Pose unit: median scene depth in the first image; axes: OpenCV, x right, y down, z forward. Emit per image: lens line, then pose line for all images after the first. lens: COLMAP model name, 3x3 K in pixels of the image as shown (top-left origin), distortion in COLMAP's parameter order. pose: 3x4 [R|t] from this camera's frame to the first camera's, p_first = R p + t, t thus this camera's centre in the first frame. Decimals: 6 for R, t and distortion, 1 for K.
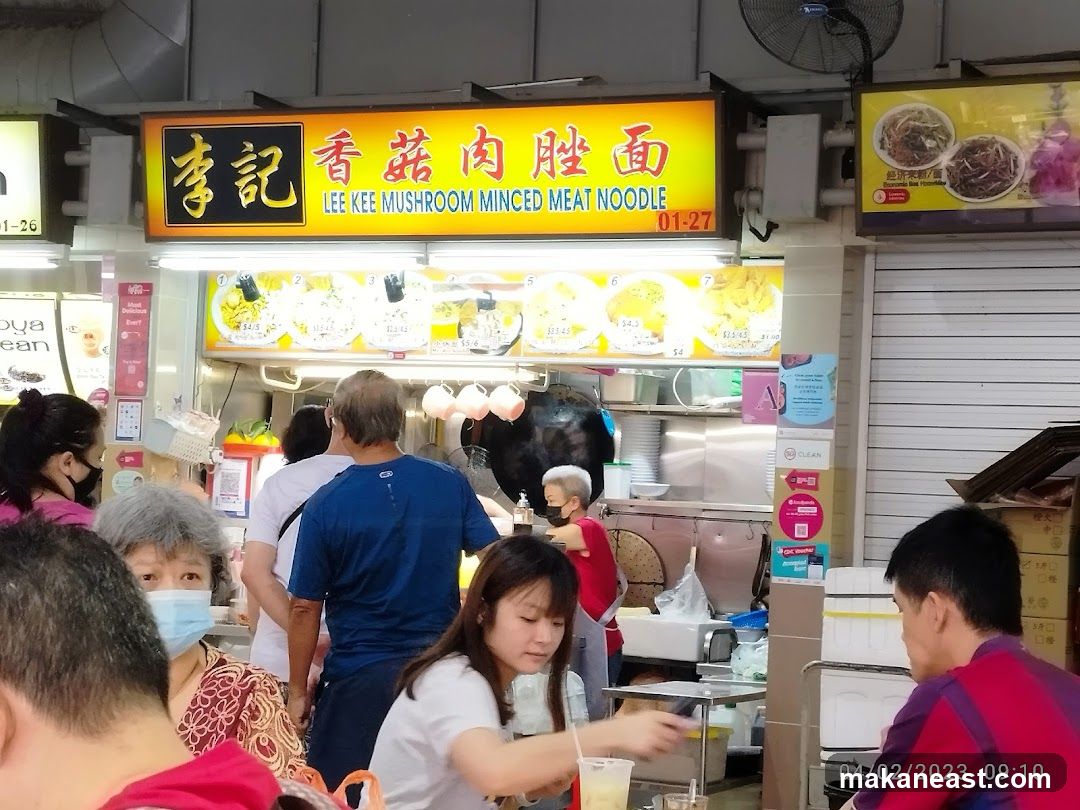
lens RADIAL K [[2012.0, 0, 530.0], [0, 2012.0, 396.3], [0, 0, 1]] dist [0.318490, 0.000000]
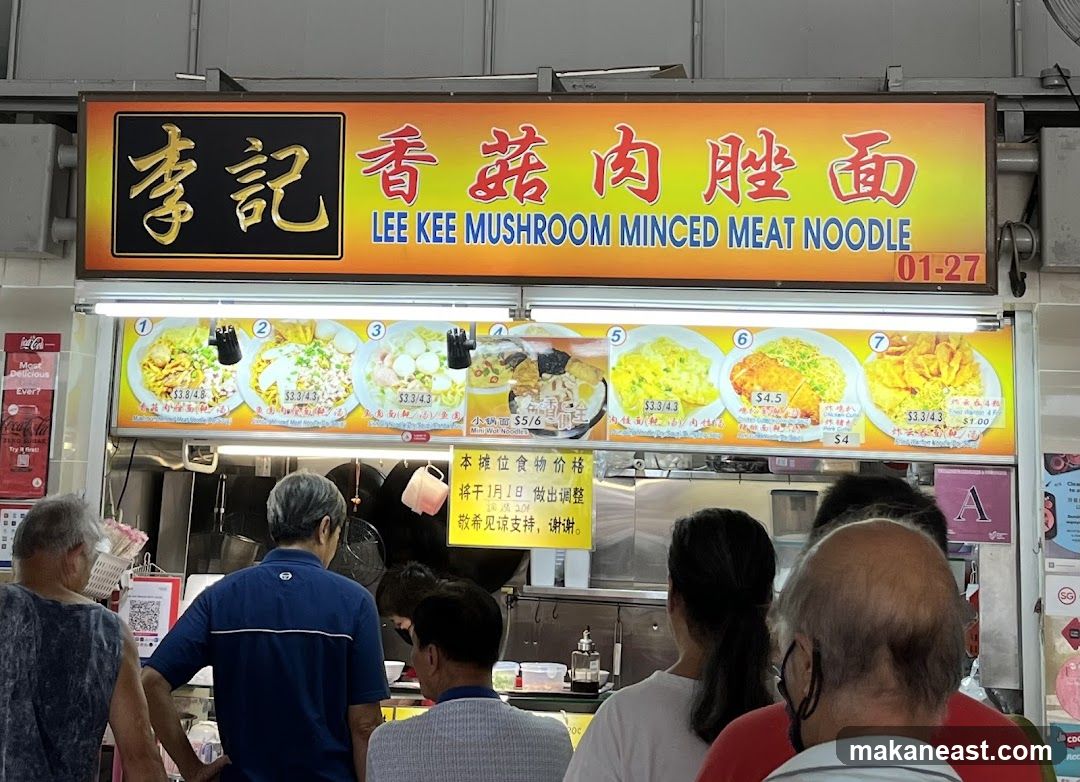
lens RADIAL K [[1833.6, 0, 520.2], [0, 1833.6, 185.4], [0, 0, 1]] dist [0.110290, 0.000000]
pose [[0.964463, 0.027002, 0.262834, -0.221911], [-0.000167, 0.994826, -0.101593, -0.046396], [-0.264217, 0.097939, 0.959478, 0.385502]]
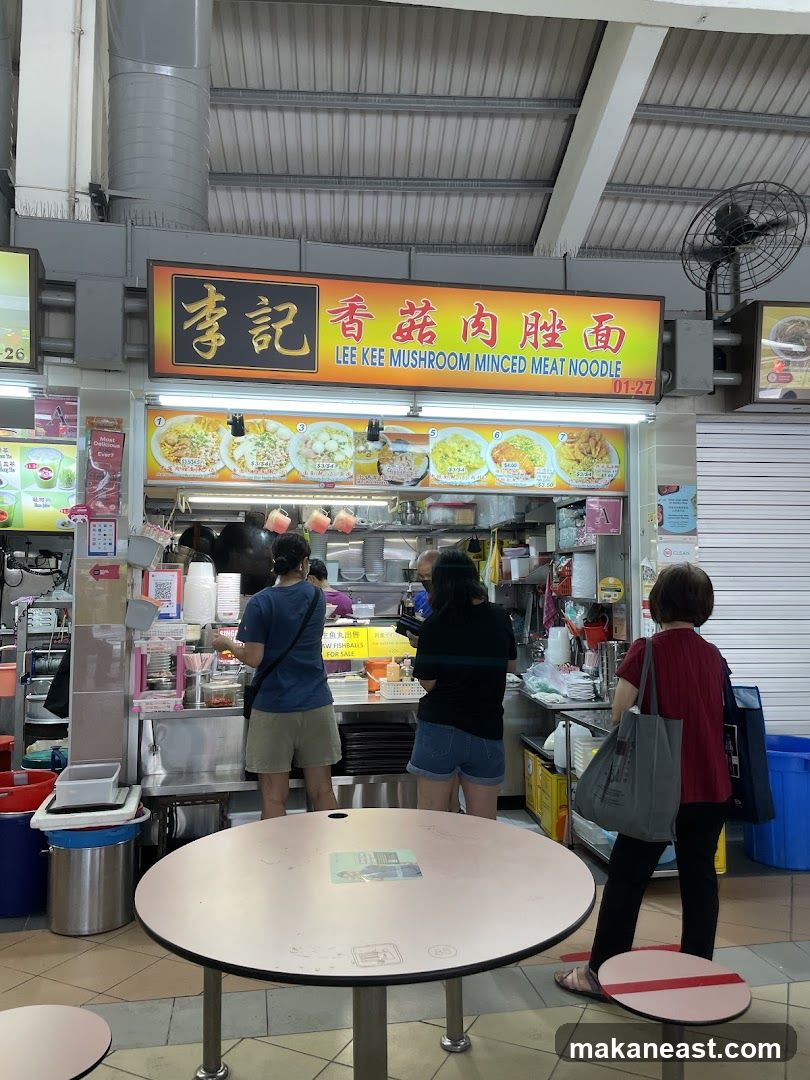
lens RADIAL K [[781.7, 0, 407.4], [0, 781.7, 536.9], [0, 0, 1]] dist [0.085248, -0.015129]
pose [[0.827942, -0.014922, 0.560616, -0.335317], [0.007767, 0.999855, 0.015143, 0.006506], [-0.560761, -0.008183, 0.827938, 0.595018]]
